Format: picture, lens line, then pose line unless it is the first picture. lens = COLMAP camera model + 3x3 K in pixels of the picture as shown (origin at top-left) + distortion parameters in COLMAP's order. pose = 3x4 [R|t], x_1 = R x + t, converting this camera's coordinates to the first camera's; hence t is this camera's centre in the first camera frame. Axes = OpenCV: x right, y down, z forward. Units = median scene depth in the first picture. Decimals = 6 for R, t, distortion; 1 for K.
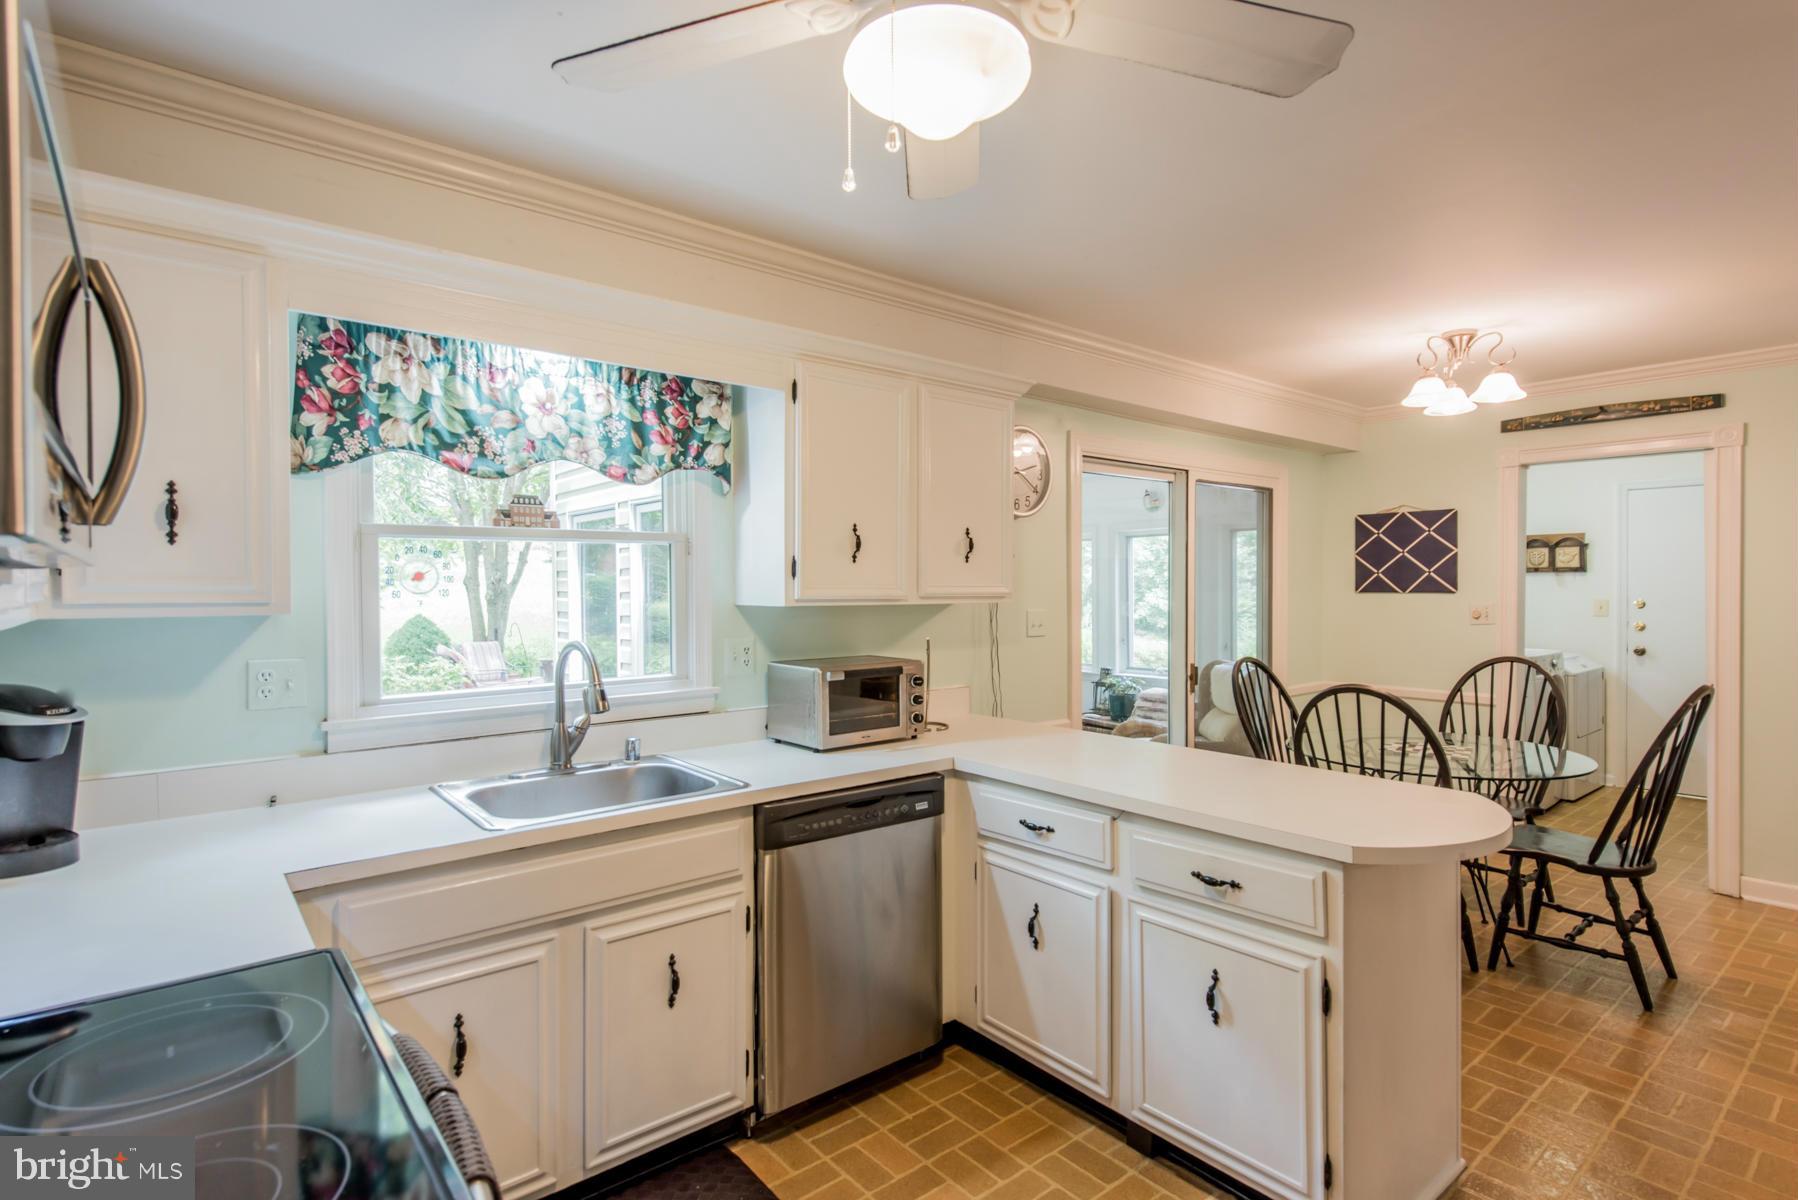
lens RADIAL K [[892.0, 0, 909.3], [0, 892.0, 600.9], [0, 0, 1]] dist [0.015036, -0.000610]
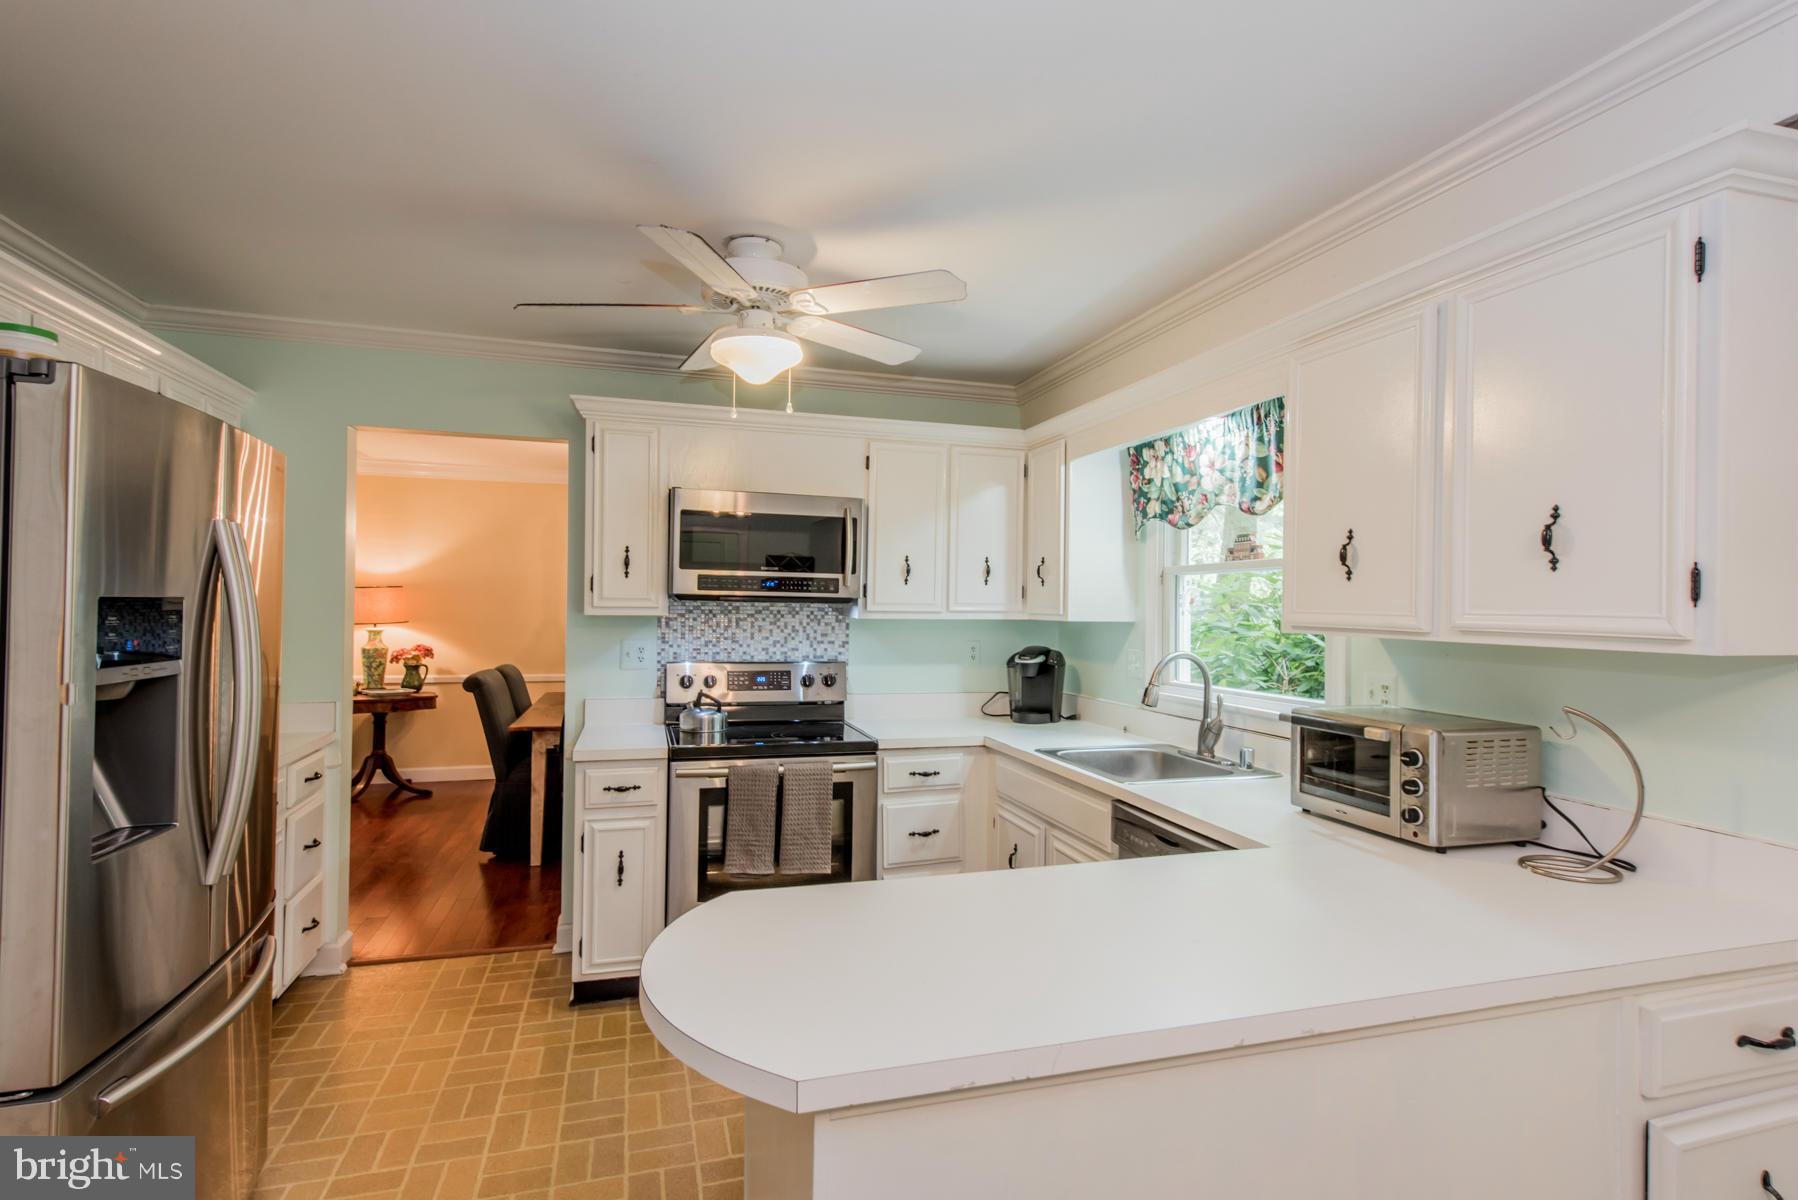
lens RADIAL K [[889.2, 0, 902.1], [0, 889.2, 602.1], [0, 0, 1]] dist [0.023331, -0.000363]
pose [[-0.392540, -0.004202, -0.919725, 0.827625], [-0.026599, 0.999623, 0.006786, -0.020685], [0.919350, 0.027127, -0.392504, 0.997118]]
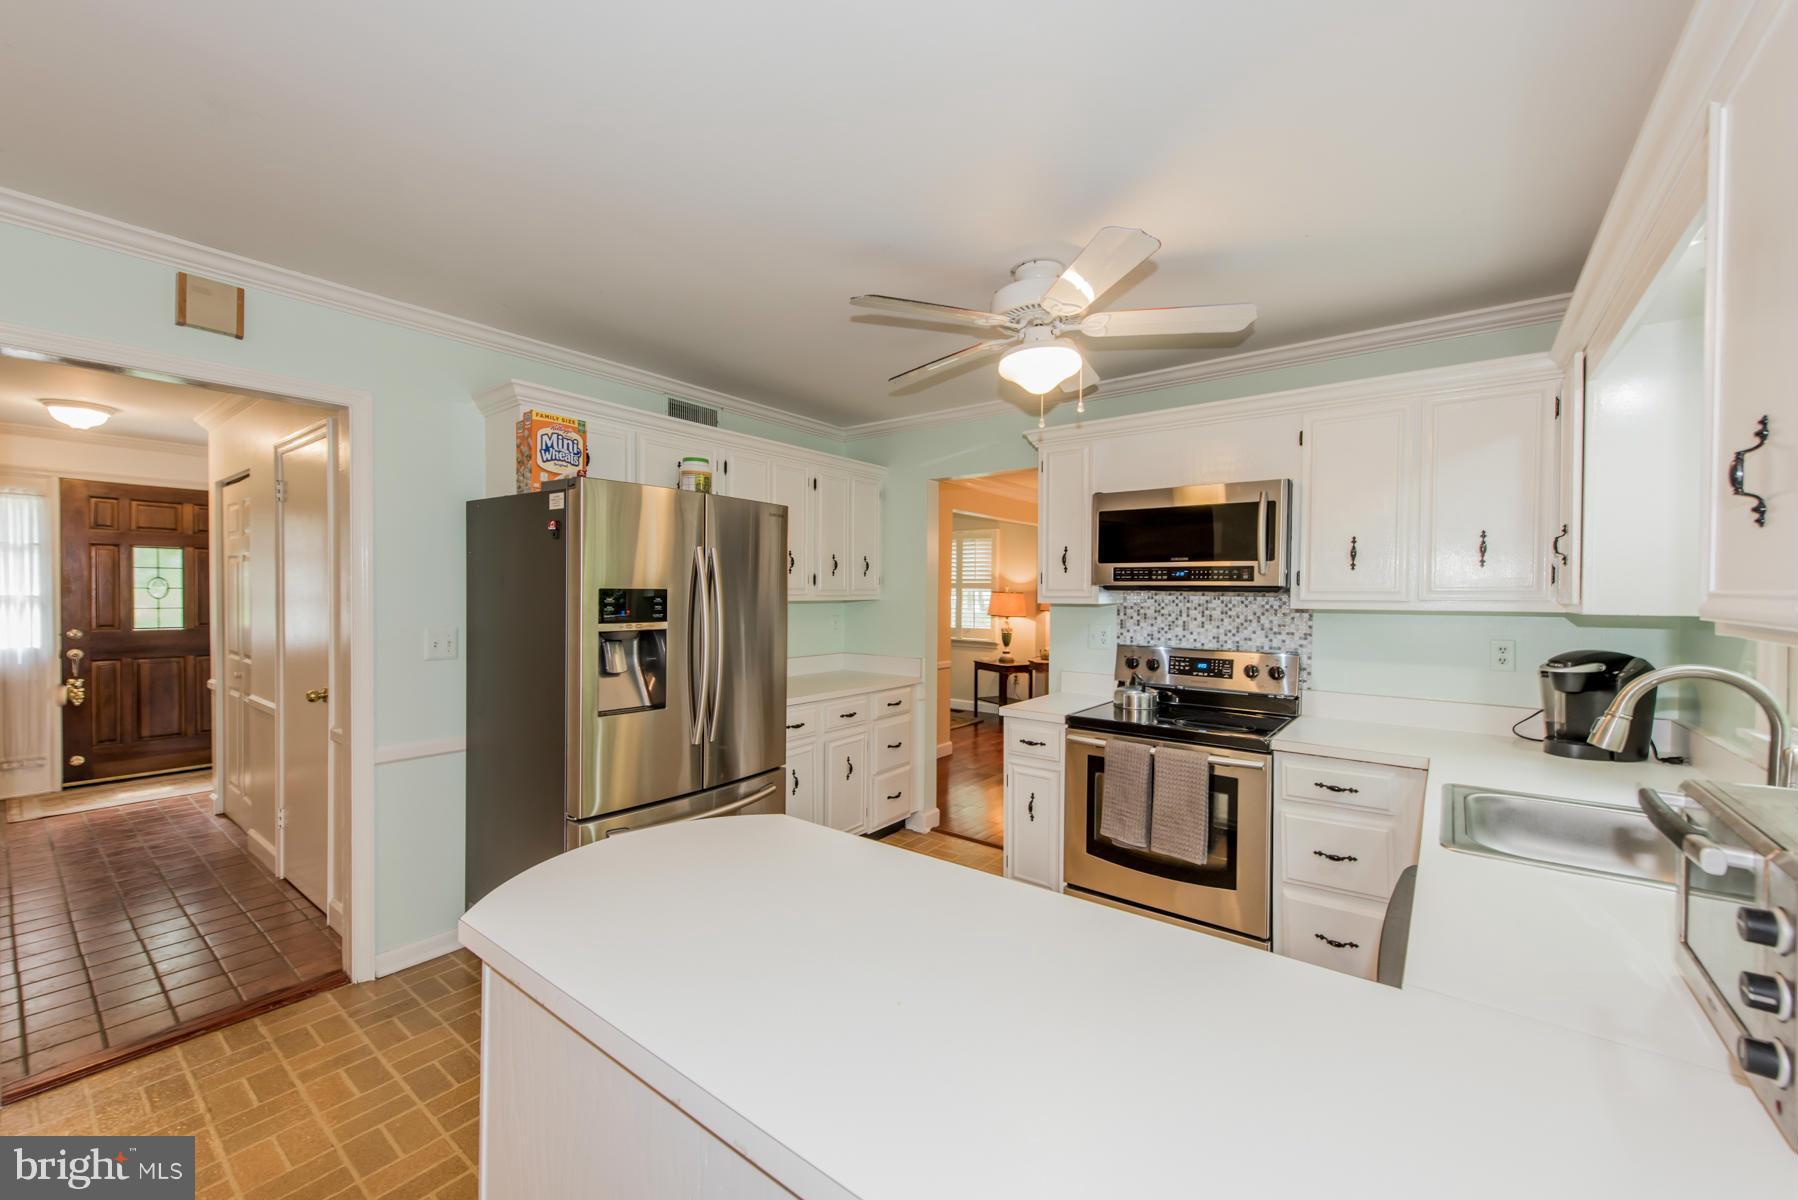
lens RADIAL K [[701.4, 0, 903.4], [0, 701.4, 603.5], [0, 0, 1]] dist [0.010556, -0.000655]
pose [[-0.977053, -0.000476, -0.212994, 0.347852], [-0.007016, 0.999527, 0.029952, -0.017296], [0.212879, 0.030759, -0.976594, 1.265168]]
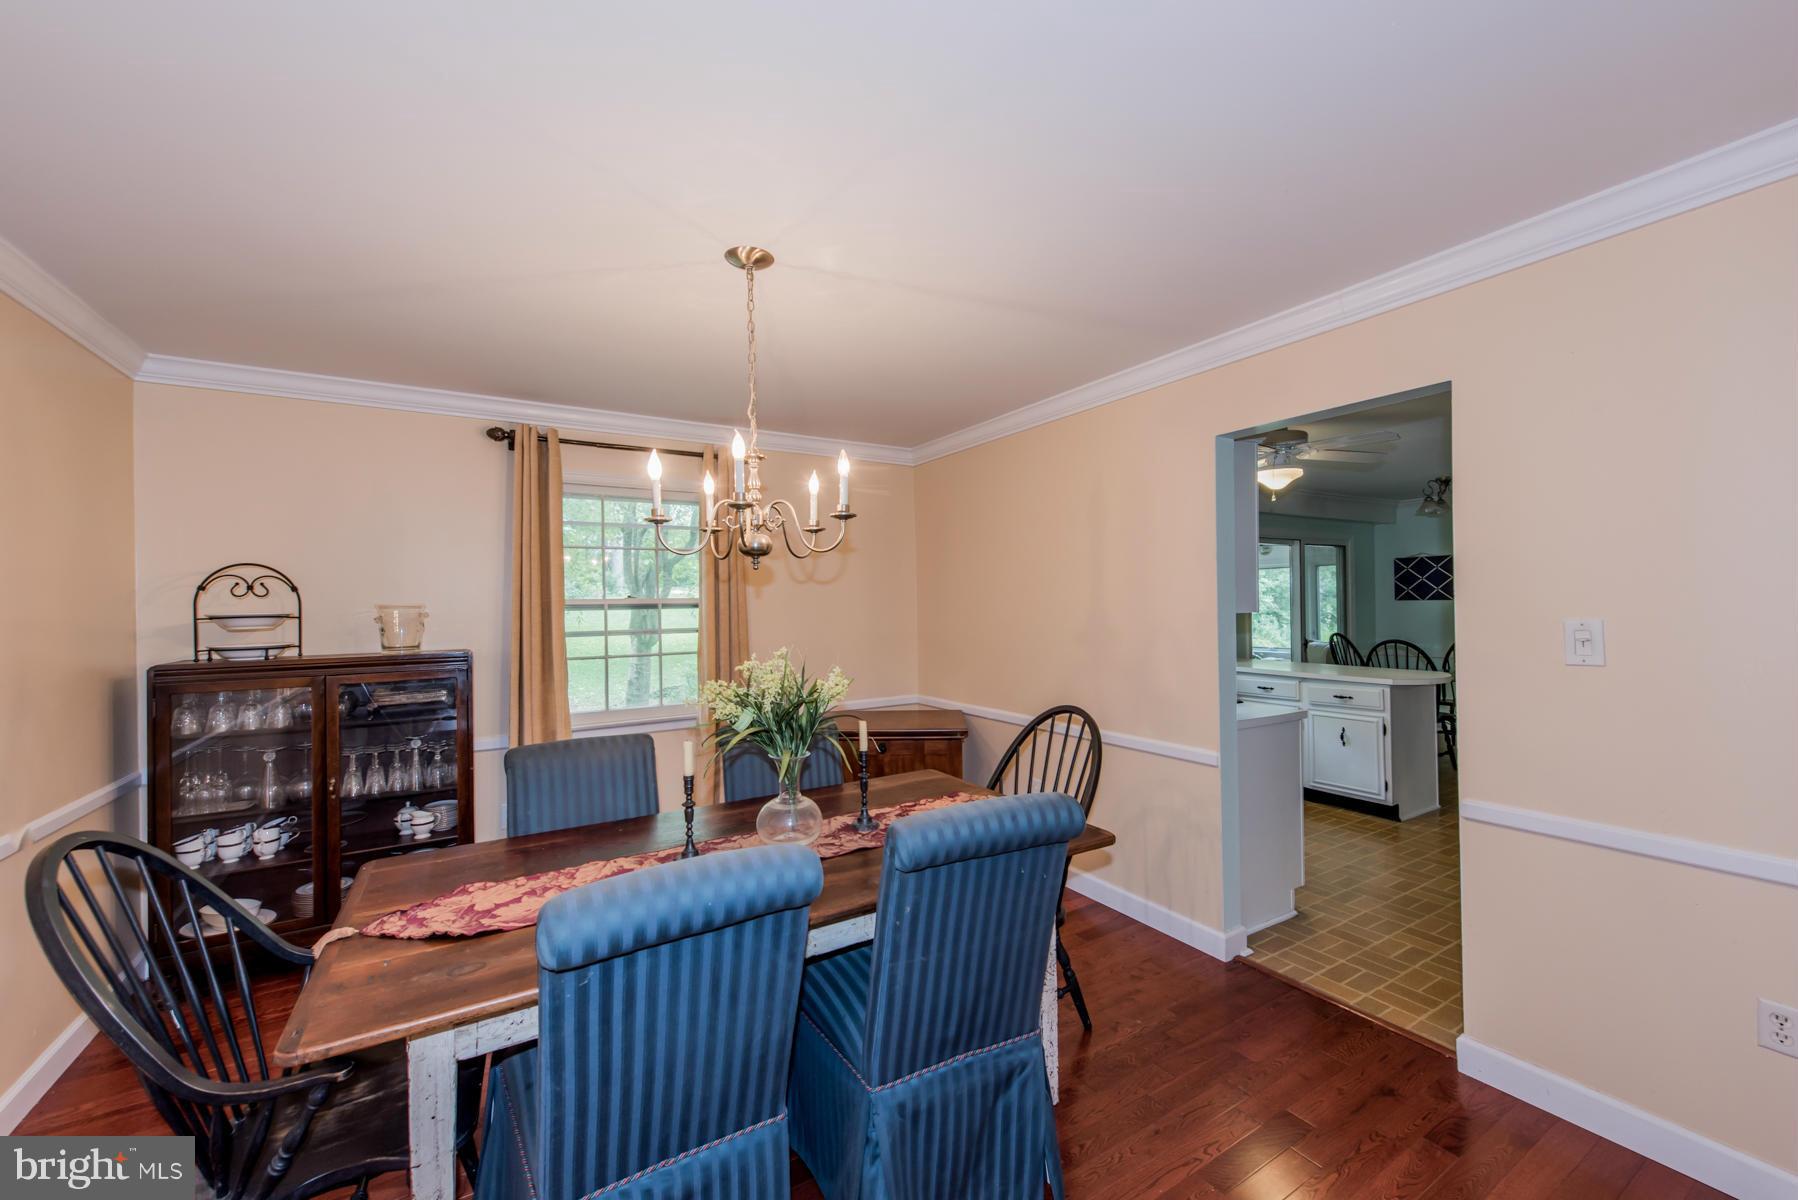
lens RADIAL K [[701.4, 0, 903.4], [0, 701.4, 603.5], [0, 0, 1]] dist [0.010556, -0.000655]
pose [[0.988498, -0.016549, -0.150328, -0.560027], [0.014101, 0.999750, -0.017334, 0.015146], [0.150577, 0.015015, 0.988484, -1.158176]]
